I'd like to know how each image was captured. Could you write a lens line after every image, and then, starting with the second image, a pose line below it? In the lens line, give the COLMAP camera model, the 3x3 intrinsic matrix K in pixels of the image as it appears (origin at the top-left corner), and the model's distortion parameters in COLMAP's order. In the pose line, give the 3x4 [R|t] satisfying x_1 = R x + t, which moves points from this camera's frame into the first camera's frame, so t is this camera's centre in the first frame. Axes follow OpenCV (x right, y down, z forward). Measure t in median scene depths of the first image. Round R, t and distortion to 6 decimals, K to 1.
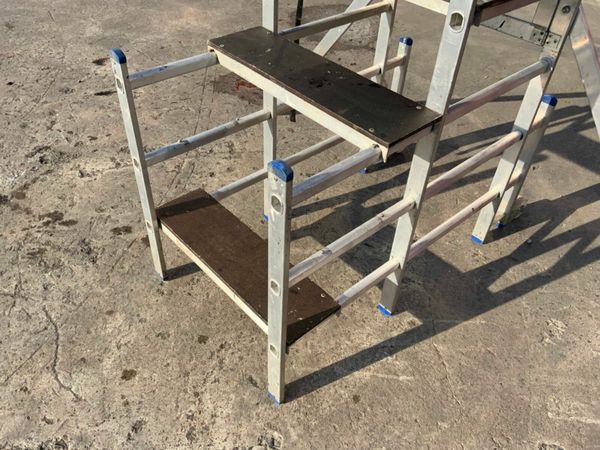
lens RADIAL K [[497.0, 0, 299.2], [0, 497.0, 227.3], [0, 0, 1]] dist [0.049773, -0.095368]
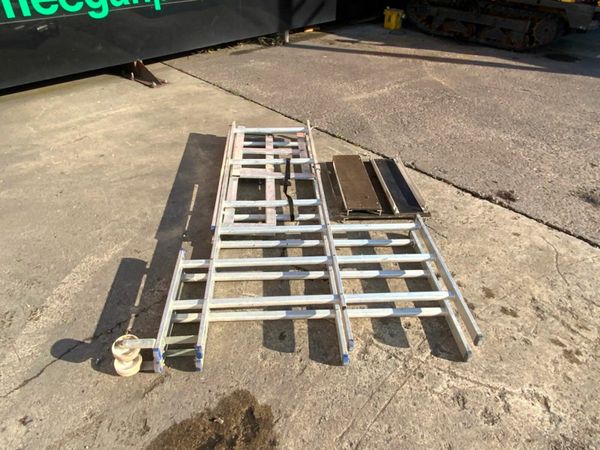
lens RADIAL K [[410.7, 0, 298.8], [0, 410.7, 225.2], [0, 0, 1]] dist [0.026663, -0.034924]
pose [[-0.737154, -0.462939, 0.492231, -0.376010], [0.392064, 0.300275, 0.869552, -1.094668], [-0.550354, 0.833980, -0.039847, 1.146963]]
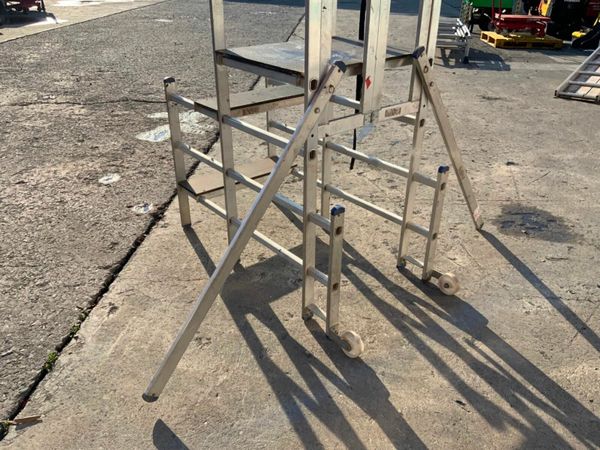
lens RADIAL K [[497.0, 0, 300.1], [0, 497.0, 230.0], [0, 0, 1]] dist [0.049773, -0.095368]
pose [[-0.036552, 0.431933, -0.901165, 1.272521], [-0.675813, 0.653611, 0.340690, -0.460910], [0.736166, 0.621472, 0.268015, 0.609581]]
